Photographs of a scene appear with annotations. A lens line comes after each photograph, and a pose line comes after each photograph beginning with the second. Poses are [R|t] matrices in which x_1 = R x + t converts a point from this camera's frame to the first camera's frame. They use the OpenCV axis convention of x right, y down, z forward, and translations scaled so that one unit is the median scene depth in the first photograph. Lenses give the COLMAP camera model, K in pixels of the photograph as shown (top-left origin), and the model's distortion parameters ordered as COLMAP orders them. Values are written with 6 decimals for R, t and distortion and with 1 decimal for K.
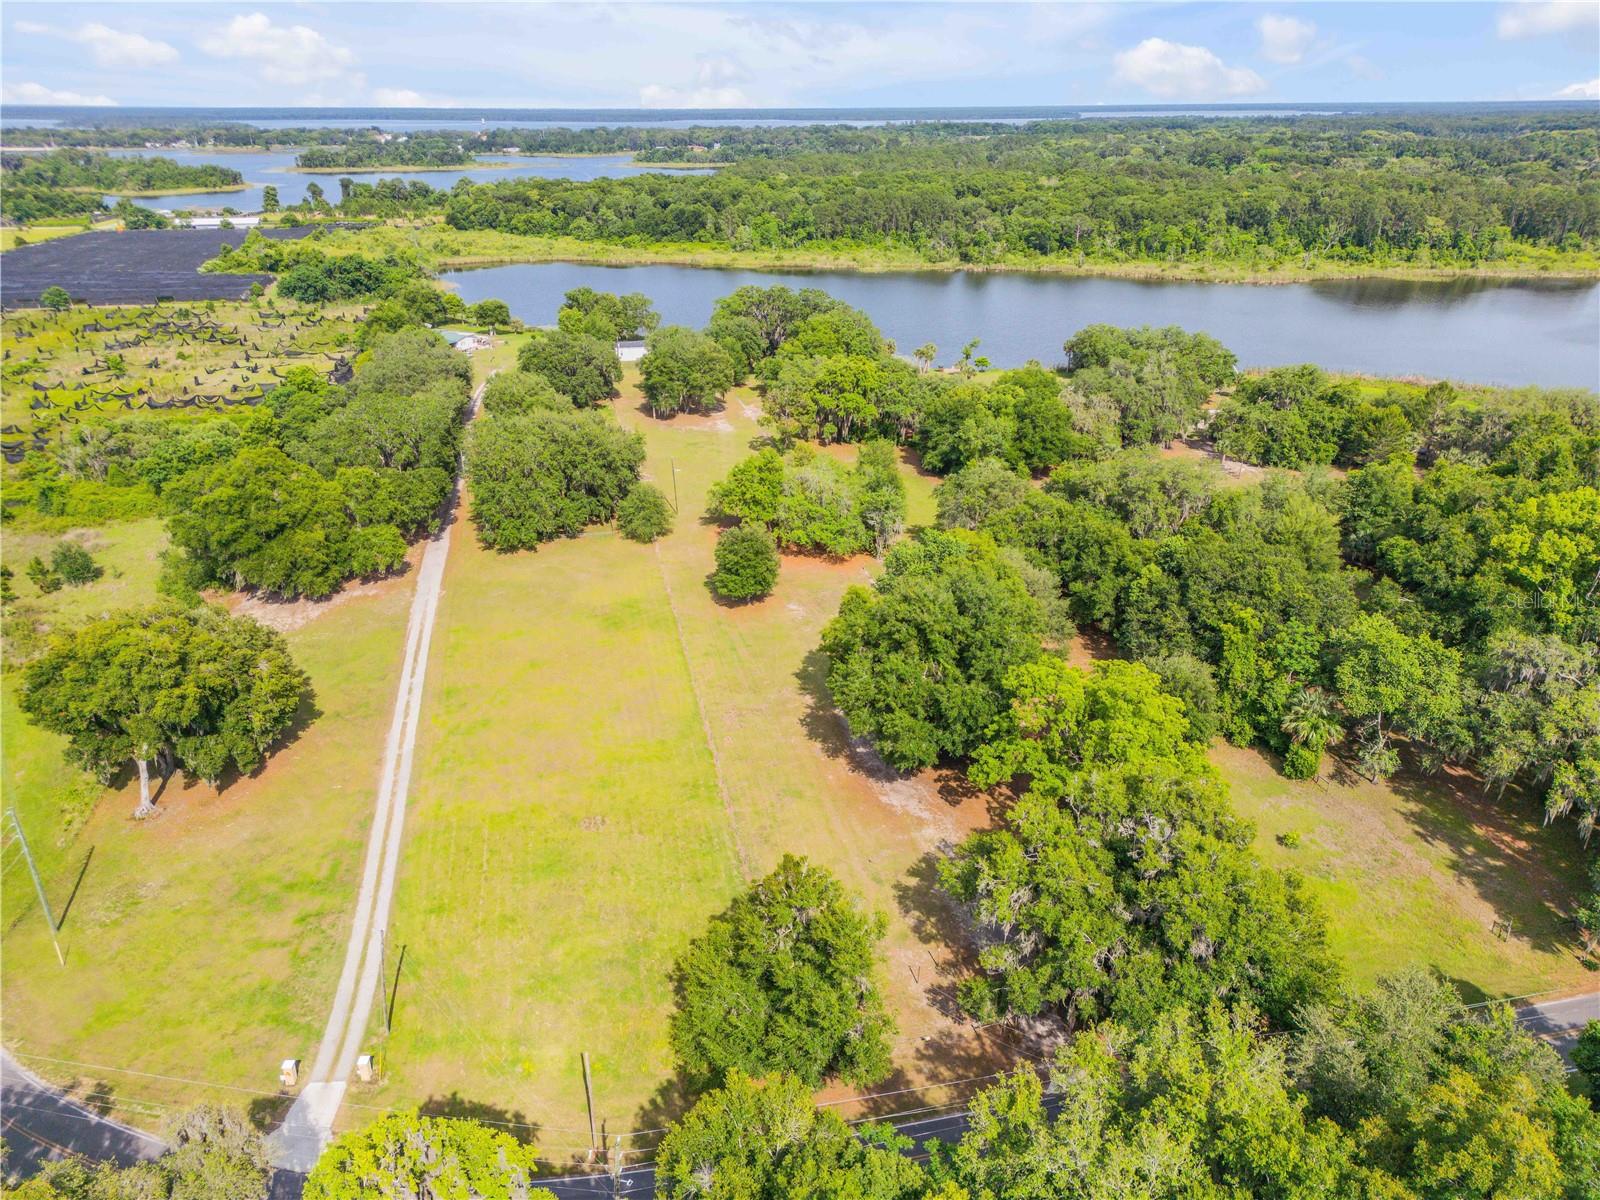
lens RADIAL K [[1129.5, 0, 800.0], [0, 1129.5, 600.0], [0, 0, 1]] dist [0.071649, -0.054400]
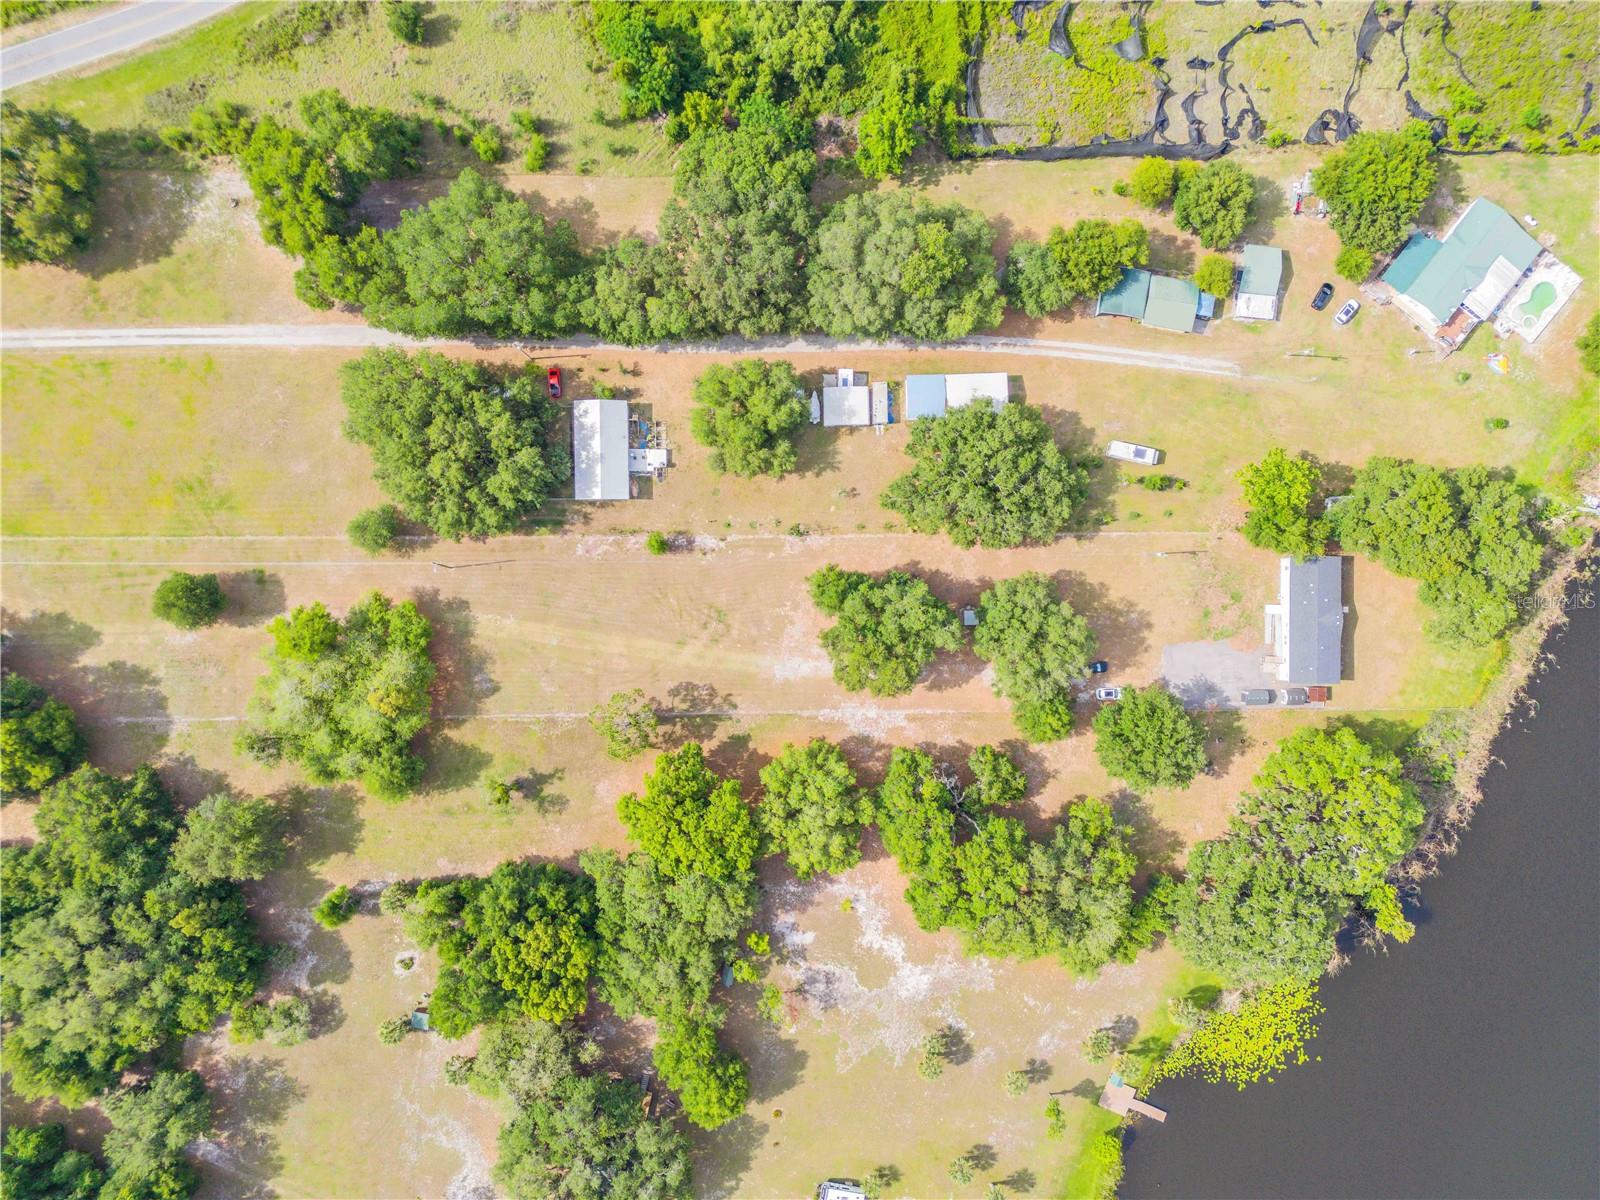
lens RADIAL K [[1129.5, 0, 800.0], [0, 1129.5, 600.0], [0, 0, 1]] dist [0.071649, -0.054400]
pose [[-0.203420, 0.978262, -0.040308, -0.034982], [-0.403080, -0.046156, 0.914000, -0.367015], [0.892271, 0.202173, 0.403707, 0.298943]]
